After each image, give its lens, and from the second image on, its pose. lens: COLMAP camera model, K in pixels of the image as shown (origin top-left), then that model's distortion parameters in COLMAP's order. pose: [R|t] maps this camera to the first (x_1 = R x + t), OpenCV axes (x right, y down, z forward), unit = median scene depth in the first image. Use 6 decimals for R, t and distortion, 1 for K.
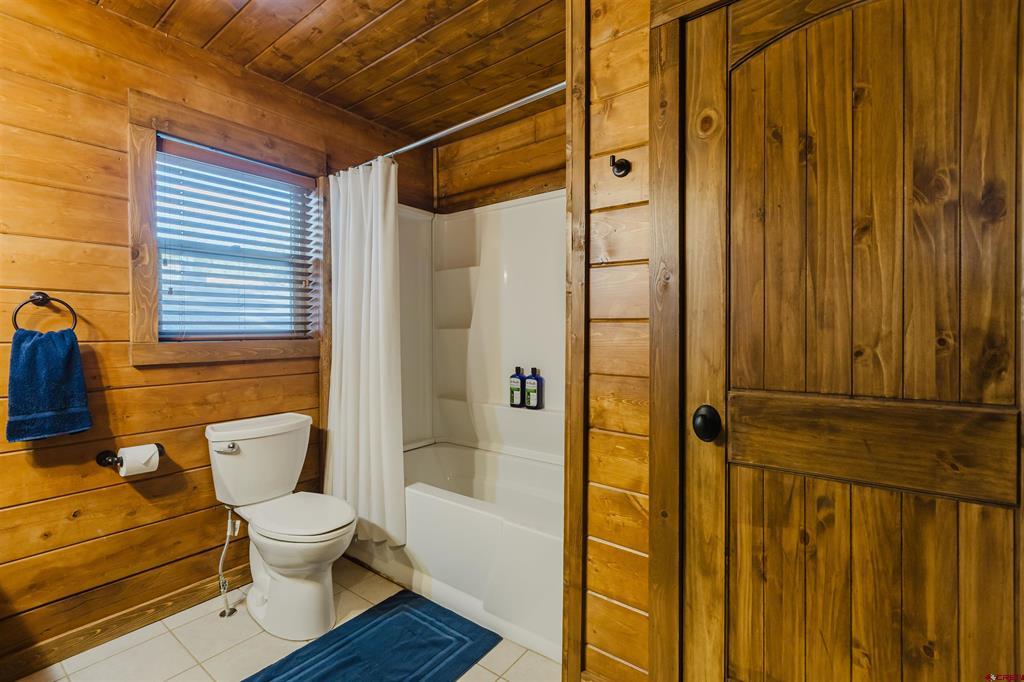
lens RADIAL K [[458.8, 0, 508.5], [0, 458.8, 336.1], [0, 0, 1]] dist [0.001944, 0.000307]
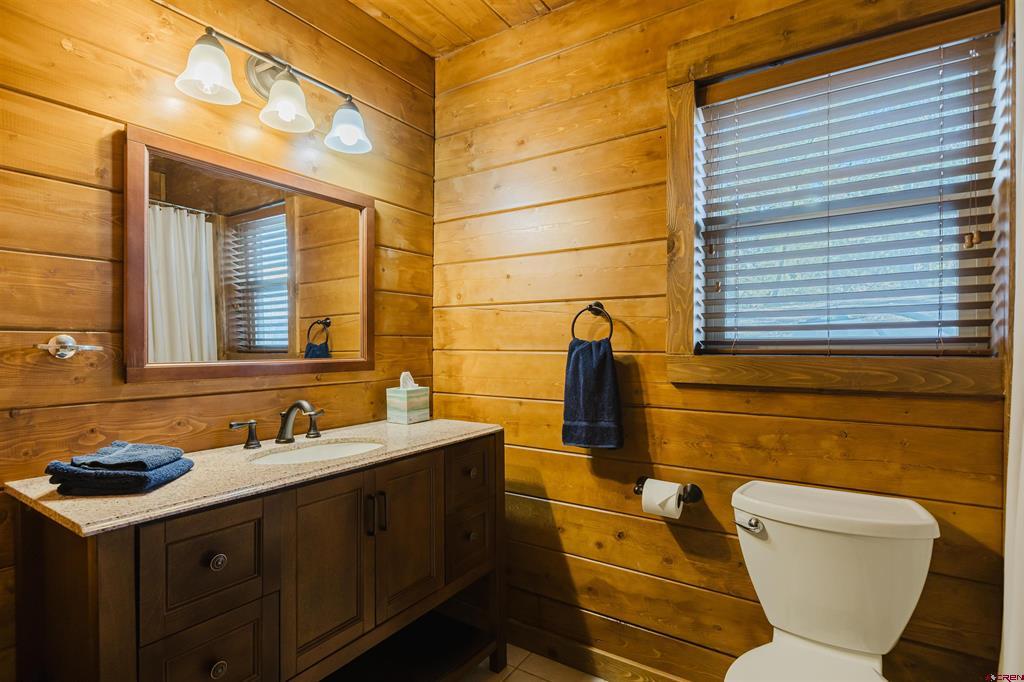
lens RADIAL K [[515.8, 0, 510.1], [0, 515.8, 340.0], [0, 0, 1]] dist [0.001955, 0.000582]
pose [[0.050506, 0.005830, -0.998707, 0.091507], [-0.004173, 0.999975, 0.005626, -0.015412], [0.998715, 0.003884, 0.050529, 0.669809]]
